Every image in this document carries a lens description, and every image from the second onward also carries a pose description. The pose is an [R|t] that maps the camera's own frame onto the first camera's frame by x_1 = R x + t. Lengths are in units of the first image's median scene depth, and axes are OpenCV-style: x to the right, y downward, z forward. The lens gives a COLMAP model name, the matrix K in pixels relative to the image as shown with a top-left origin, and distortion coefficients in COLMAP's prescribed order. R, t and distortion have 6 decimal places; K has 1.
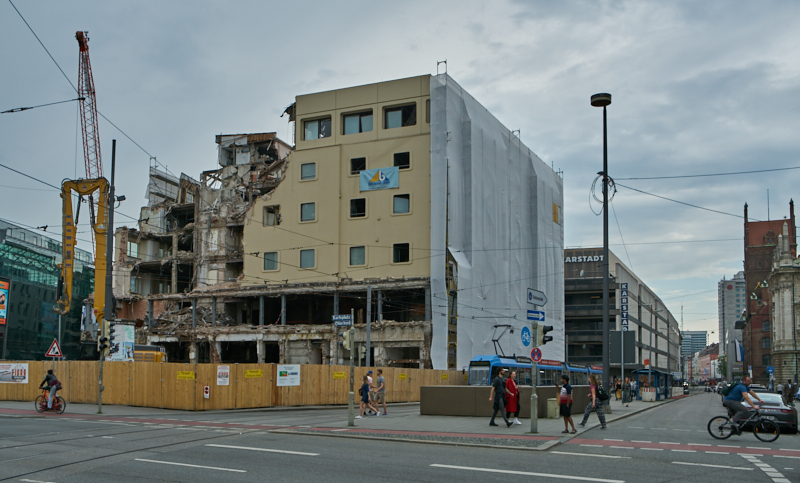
lens RADIAL K [[745.7, 0, 371.0], [0, 745.7, 335.4], [0, 0, 1]] dist [-0.020328, -0.004126]
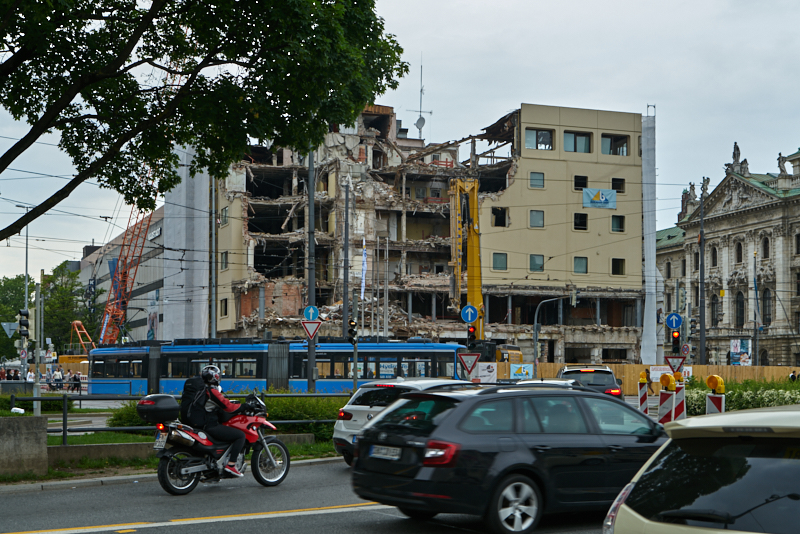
lens RADIAL K [[1164.6, 0, 403.1], [0, 1164.6, 334.8], [0, 0, 1]] dist [0.085598, -0.012696]
pose [[0.729588, 0.021804, 0.683539, -1.355517], [-0.041633, 0.999054, 0.012570, -0.013730], [-0.682619, -0.037628, 0.729805, -0.088804]]
